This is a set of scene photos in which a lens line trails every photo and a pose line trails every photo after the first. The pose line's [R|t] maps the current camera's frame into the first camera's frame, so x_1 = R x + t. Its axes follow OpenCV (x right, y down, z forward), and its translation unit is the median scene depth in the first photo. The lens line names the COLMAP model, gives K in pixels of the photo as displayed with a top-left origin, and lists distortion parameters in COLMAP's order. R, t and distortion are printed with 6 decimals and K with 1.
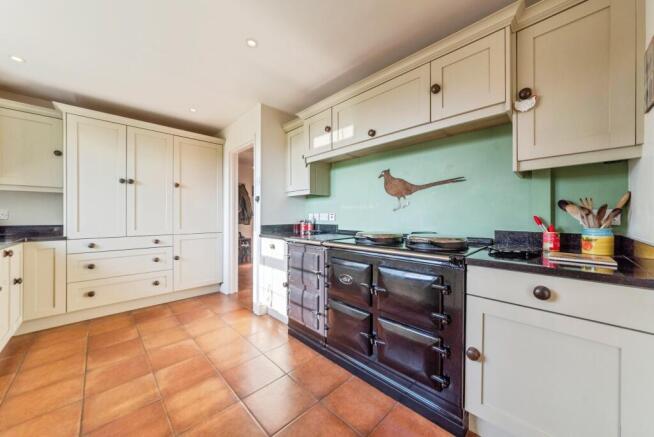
lens RADIAL K [[231.9, 0, 329.6], [0, 231.9, 216.1], [0, 0, 1]] dist [0.000654, 0.000099]
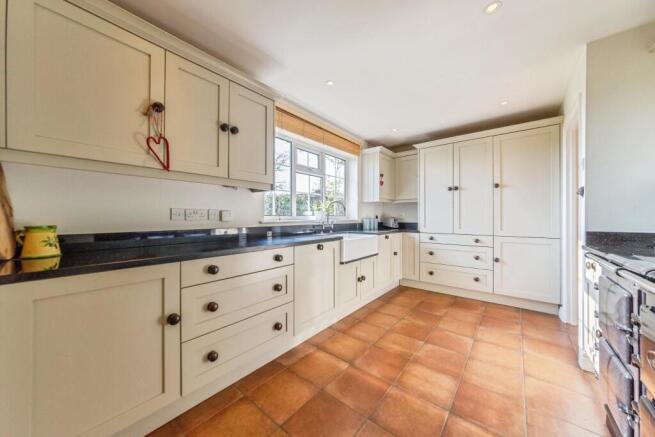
lens RADIAL K [[232.2, 0, 330.1], [0, 232.2, 216.1], [0, 0, 1]] dist [0.000654, 0.000099]
pose [[0.115540, -0.003020, -0.993298, 0.299881], [0.001194, 0.999995, -0.002901, -0.003203], [0.993302, -0.000850, 0.115543, 0.241906]]
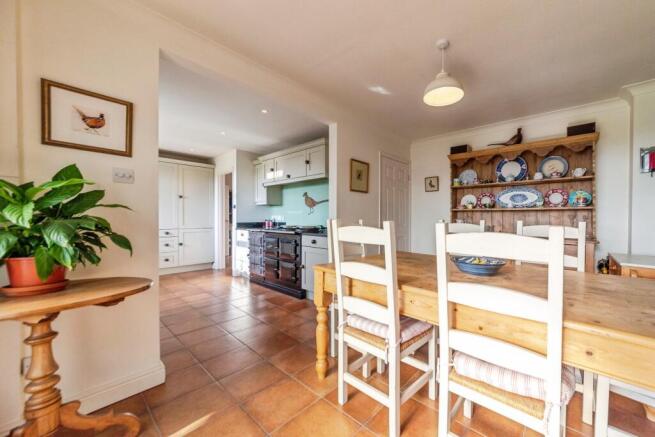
lens RADIAL K [[232.6, 0, 370.5], [0, 232.6, 219.8], [0, 0, 1]] dist [-0.000039, -0.000016]
pose [[0.992102, 0.001457, 0.125424, 0.505285], [-0.002924, 0.999929, 0.011511, -0.003380], [-0.125399, -0.011787, 0.992036, -0.879128]]
